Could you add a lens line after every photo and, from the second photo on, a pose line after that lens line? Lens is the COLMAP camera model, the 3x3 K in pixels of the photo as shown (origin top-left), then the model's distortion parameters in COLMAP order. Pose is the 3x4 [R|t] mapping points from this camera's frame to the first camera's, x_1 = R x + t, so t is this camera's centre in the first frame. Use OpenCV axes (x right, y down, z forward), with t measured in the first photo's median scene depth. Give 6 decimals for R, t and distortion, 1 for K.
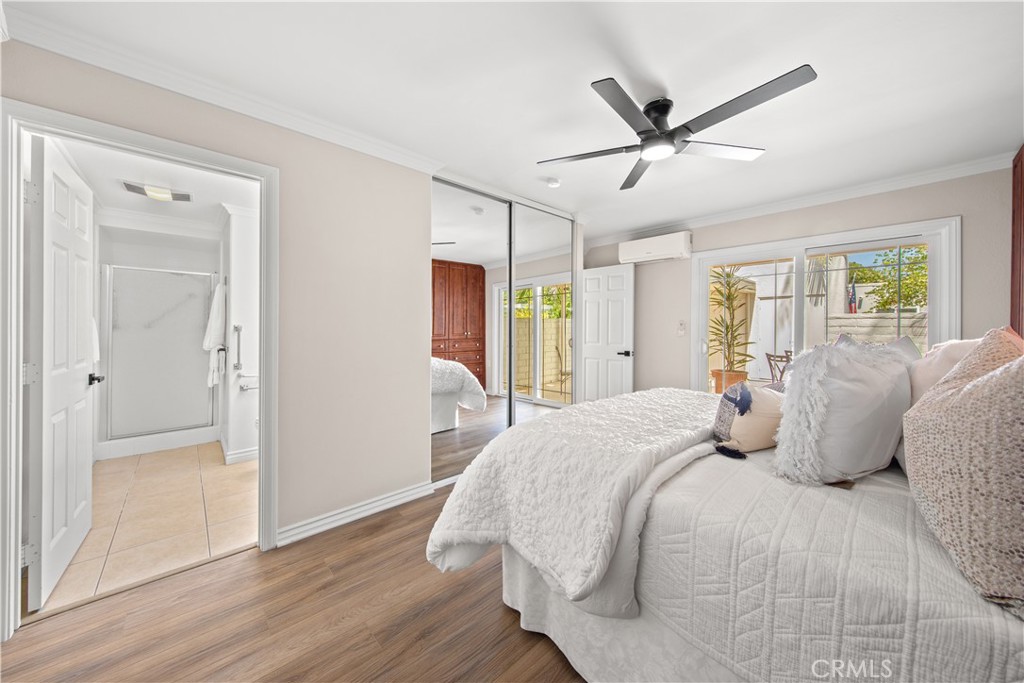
lens RADIAL K [[357.0, 0, 511.5], [0, 357.0, 318.9], [0, 0, 1]] dist [0.000249, 0.000046]
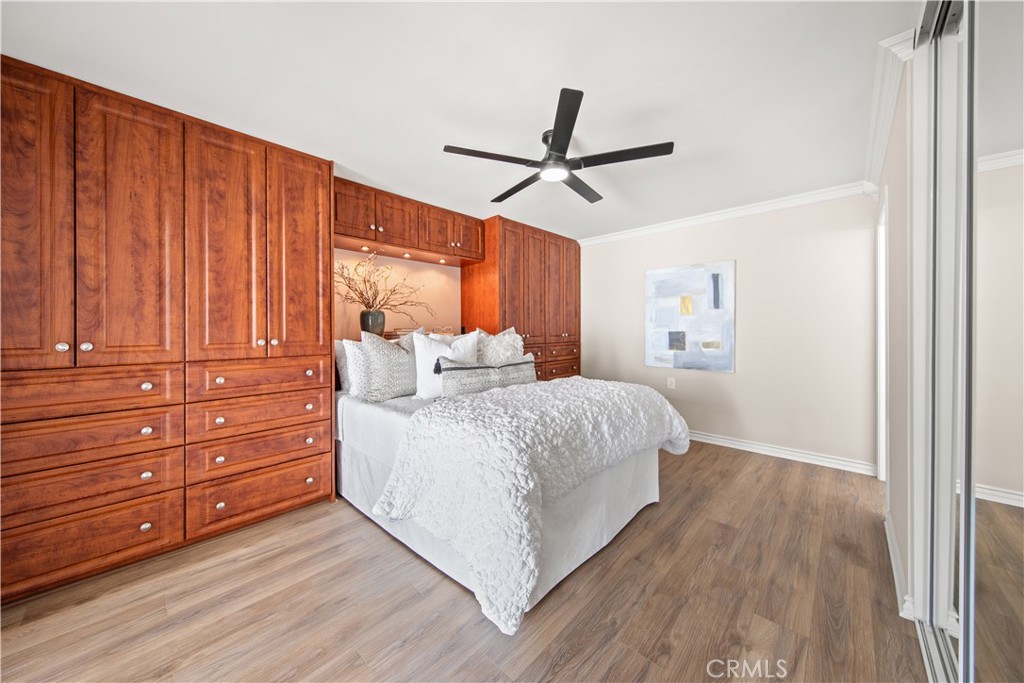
lens RADIAL K [[348.6, 0, 512.3], [0, 348.6, 332.2], [0, 0, 1]] dist [-0.000451, 0.000027]
pose [[-0.997898, -0.009059, -0.064171, 0.408577], [-0.008989, 0.999959, -0.001373, 0.034756], [0.064181, -0.000793, -0.997938, 1.408203]]
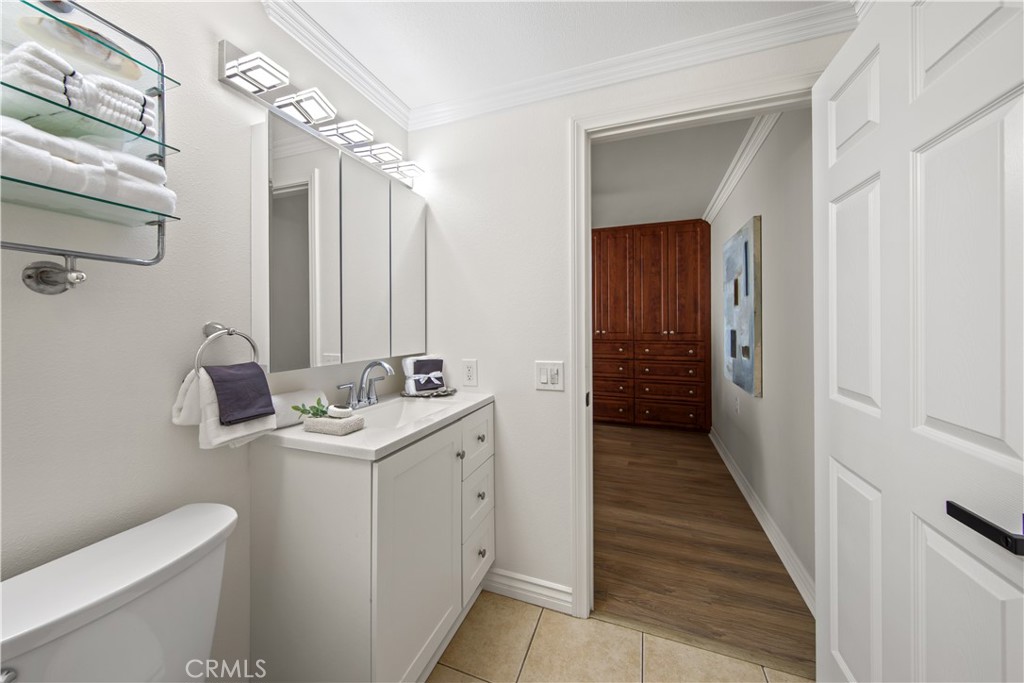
lens RADIAL K [[352.8, 0, 517.4], [0, 352.8, 320.6], [0, 0, 1]] dist [-0.001404, -0.000126]
pose [[-0.461545, 0.003938, 0.887108, -0.918749], [-0.013091, 0.999851, -0.011249, 0.019300], [-0.887020, -0.016805, -0.461425, 1.052837]]
